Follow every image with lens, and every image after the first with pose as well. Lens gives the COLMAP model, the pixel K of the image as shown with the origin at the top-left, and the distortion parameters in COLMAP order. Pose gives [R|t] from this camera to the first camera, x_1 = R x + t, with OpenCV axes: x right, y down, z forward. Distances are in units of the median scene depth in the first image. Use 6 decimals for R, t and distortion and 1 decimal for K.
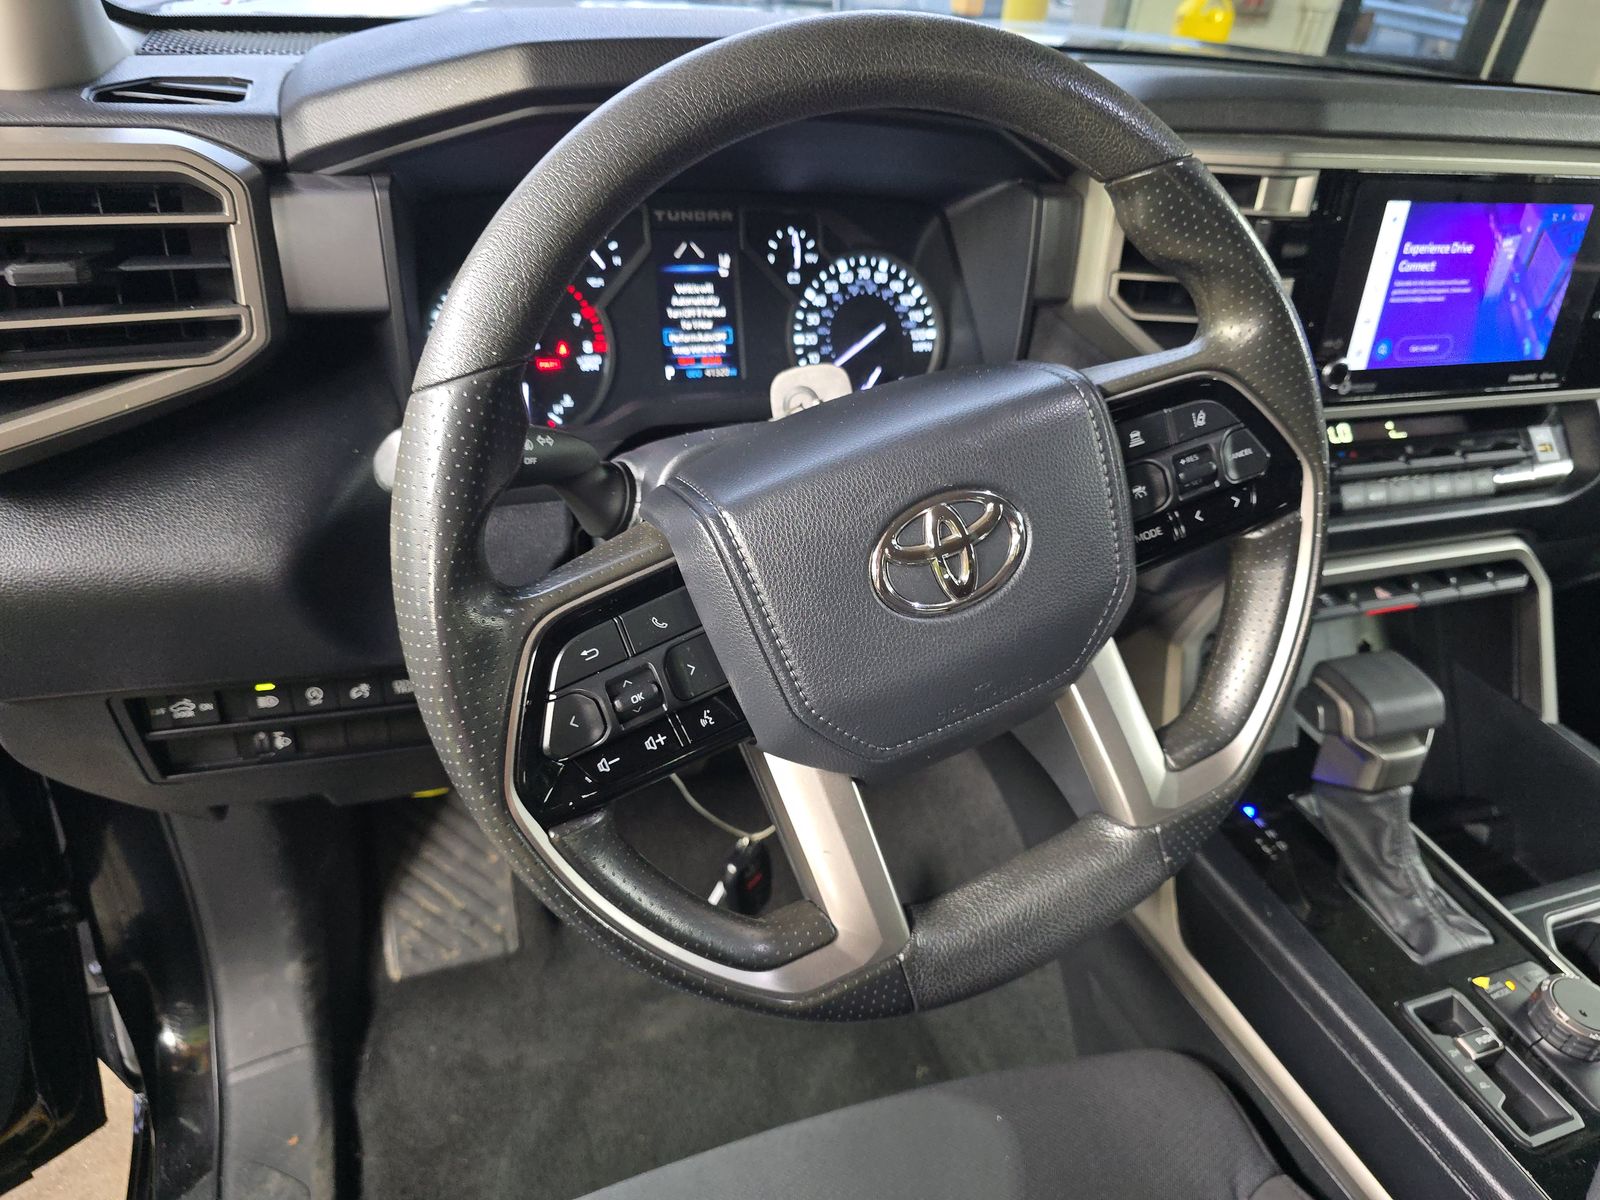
lens RADIAL K [[1067.9, 0, 800.0], [0, 1067.9, 600.0], [0, 0, 1]] dist [0.002947, 0.032718]
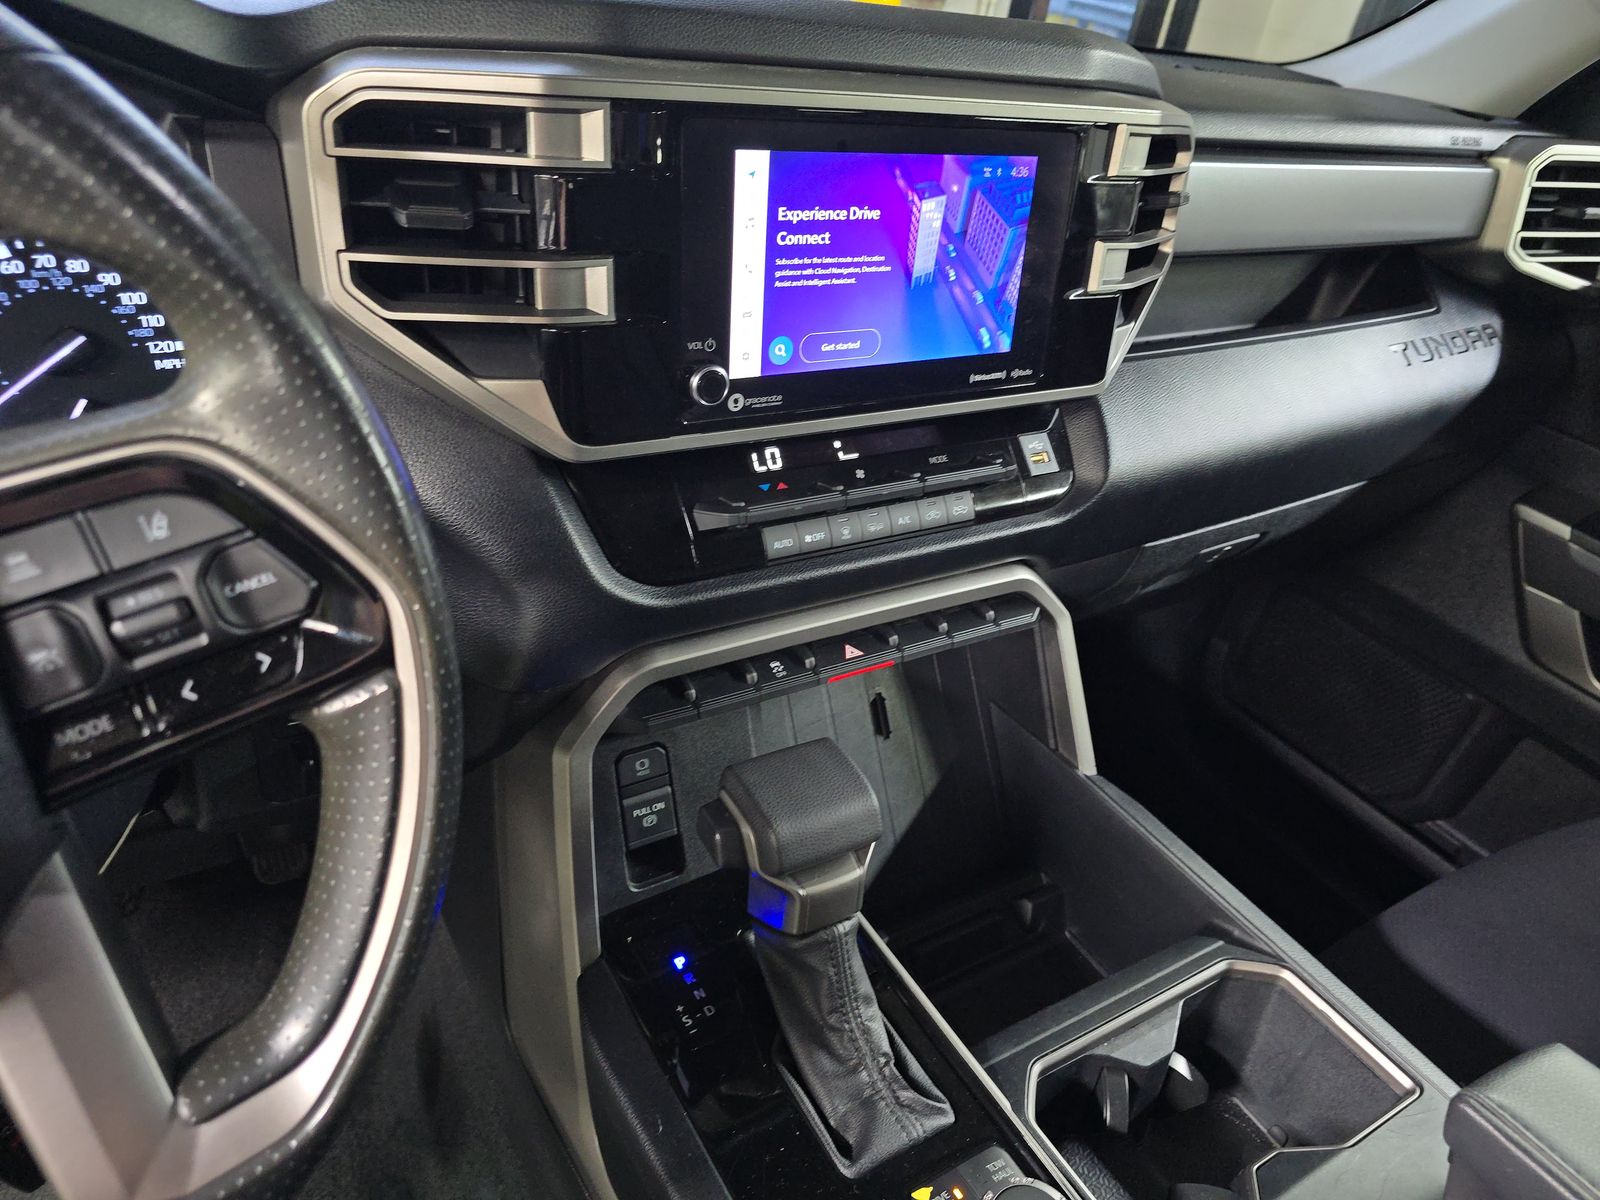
lens RADIAL K [[1030.5, 0, 800.0], [0, 1030.5, 600.0], [0, 0, 1]] dist [0.085674, -0.065879]
pose [[0.985681, -0.077810, 0.149597, 0.416832], [0.074382, 0.996826, 0.028387, -0.074645], [-0.151331, -0.016854, 0.988339, 0.261141]]
